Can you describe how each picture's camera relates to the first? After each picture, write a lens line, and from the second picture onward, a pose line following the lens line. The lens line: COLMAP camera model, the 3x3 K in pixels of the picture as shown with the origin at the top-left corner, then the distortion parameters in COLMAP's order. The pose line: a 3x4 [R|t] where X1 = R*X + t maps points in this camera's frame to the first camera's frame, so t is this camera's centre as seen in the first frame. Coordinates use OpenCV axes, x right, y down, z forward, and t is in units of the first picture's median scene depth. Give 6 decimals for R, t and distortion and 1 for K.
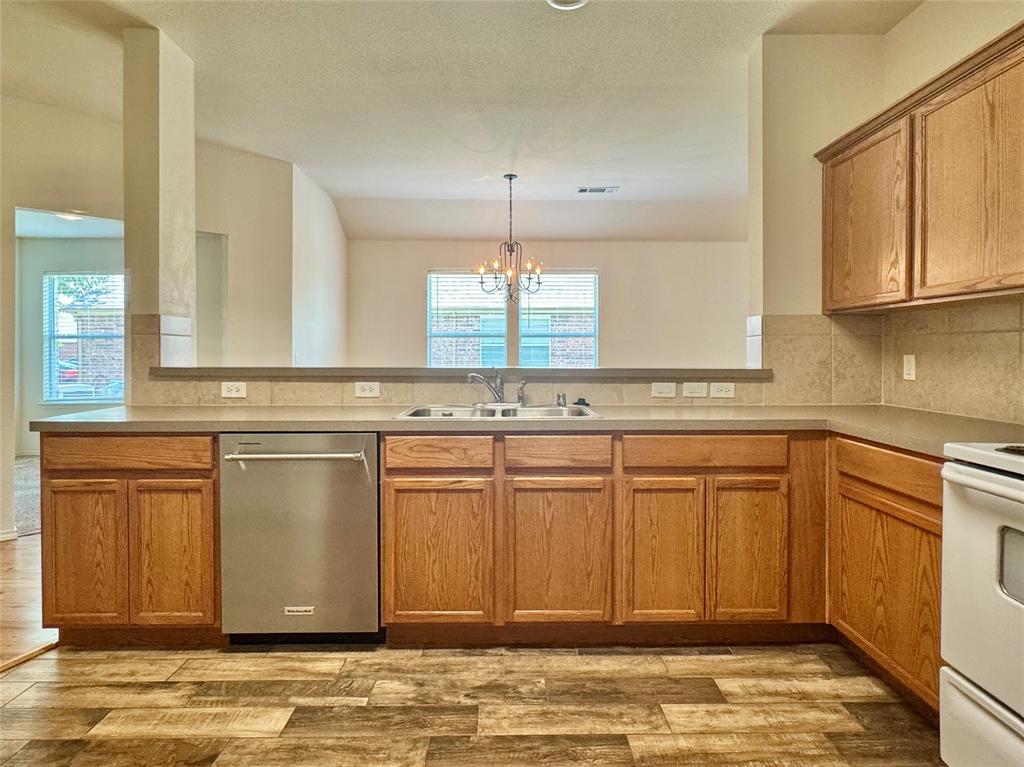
lens RADIAL K [[561.4, 0, 500.4], [0, 561.4, 350.4], [0, 0, 1]] dist [-0.004786, 0.000832]
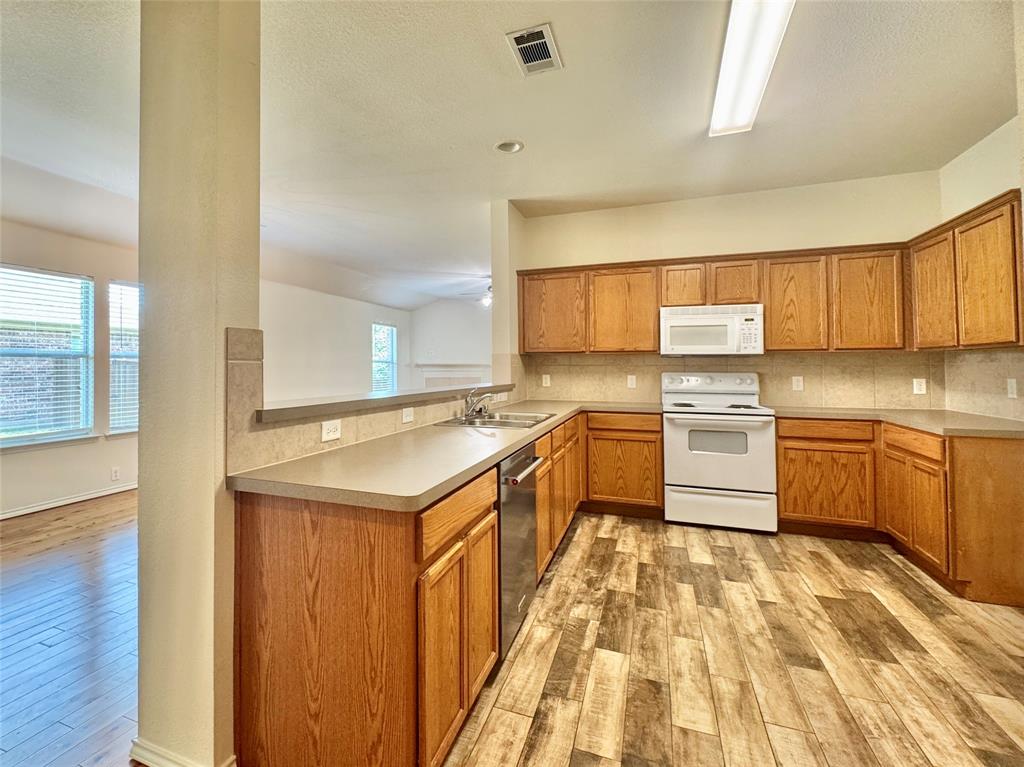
lens RADIAL K [[478.3, 0, 460.4], [0, 478.3, 351.9], [0, 0, 1]] dist [-0.009053, 0.000555]
pose [[0.393010, 0.029619, 0.919057, -1.324676], [0.005216, 0.999393, -0.034438, -0.022318], [-0.919519, 0.018328, 0.392617, 0.715991]]
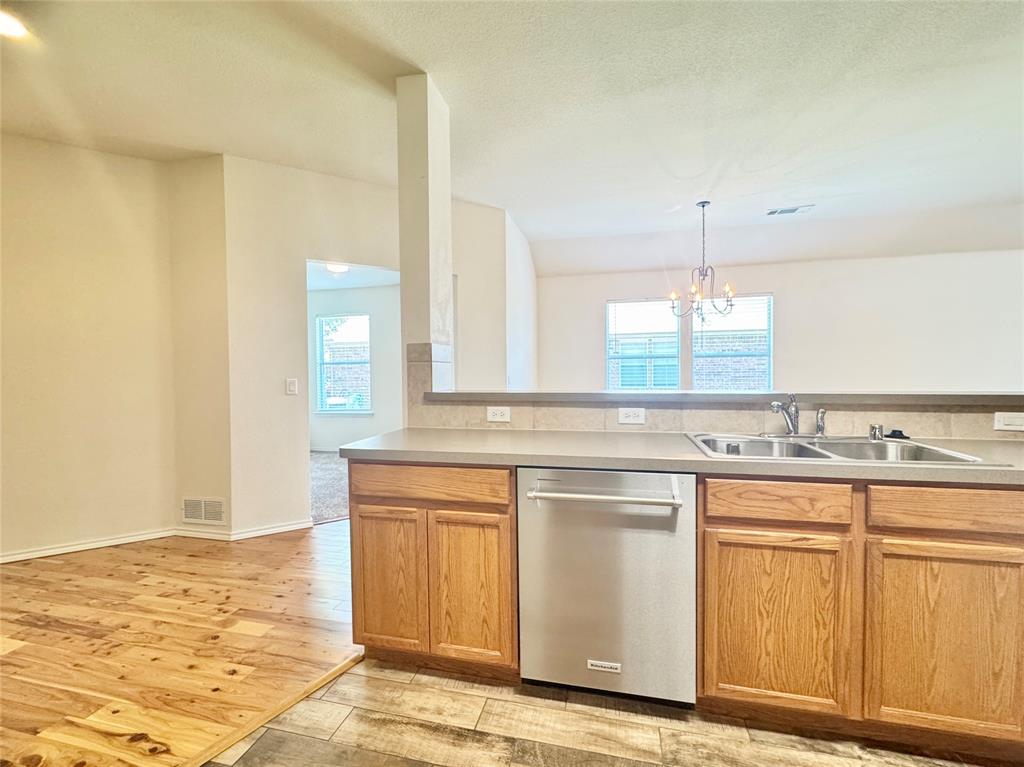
lens RADIAL K [[435.9, 0, 508.3], [0, 435.9, 379.5], [0, 0, 1]] dist [-0.004805, 0.000286]
pose [[0.968306, -0.005488, -0.249705, -0.328836], [0.011483, 0.999680, 0.022558, -0.014918], [0.249501, -0.024710, 0.968059, 0.293309]]
